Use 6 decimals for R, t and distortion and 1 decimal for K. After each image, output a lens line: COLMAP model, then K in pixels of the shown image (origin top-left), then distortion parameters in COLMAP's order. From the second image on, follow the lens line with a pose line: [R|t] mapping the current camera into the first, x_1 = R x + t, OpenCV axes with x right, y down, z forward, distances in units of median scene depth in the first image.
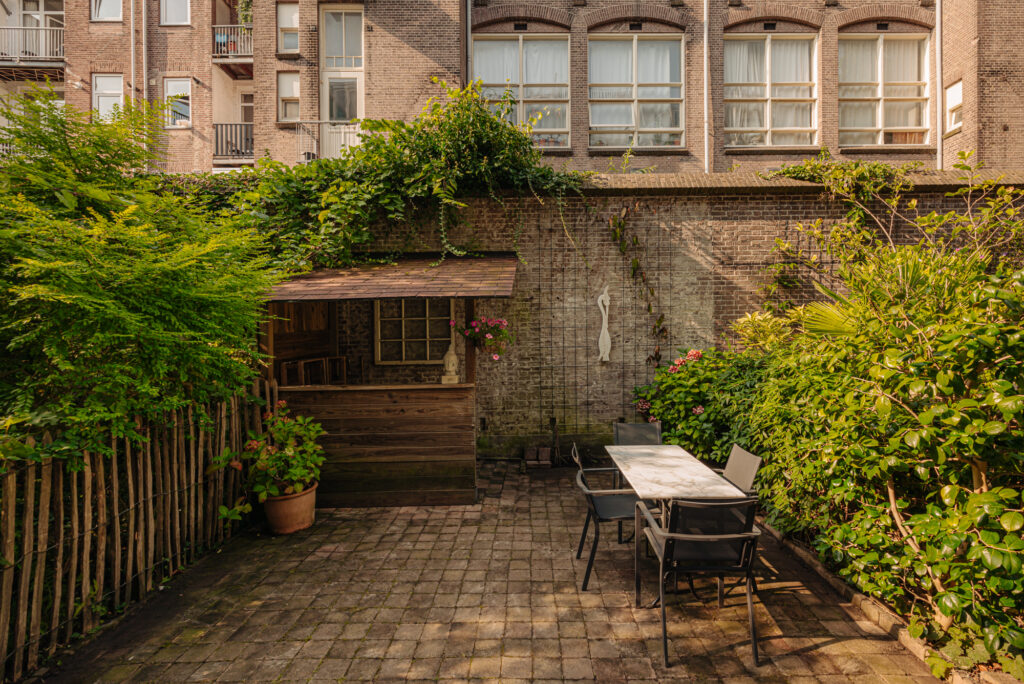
lens RADIAL K [[482.7, 0, 536.0], [0, 482.7, 339.5], [0, 0, 1]] dist [-0.000196, -0.001037]
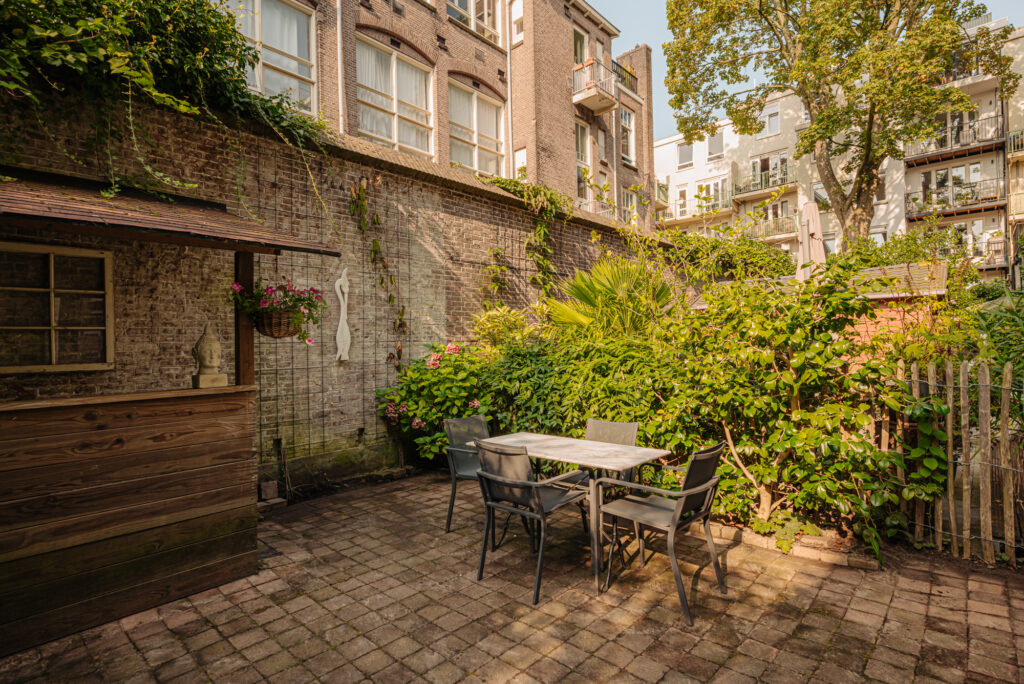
lens RADIAL K [[512.3, 0, 501.9], [0, 512.3, 348.0], [0, 0, 1]] dist [0.004818, -0.000975]
pose [[0.688937, -0.001358, 0.724820, -0.299132], [0.023167, 0.999529, -0.020148, 0.047611], [-0.724451, 0.030673, 0.688644, 0.212330]]
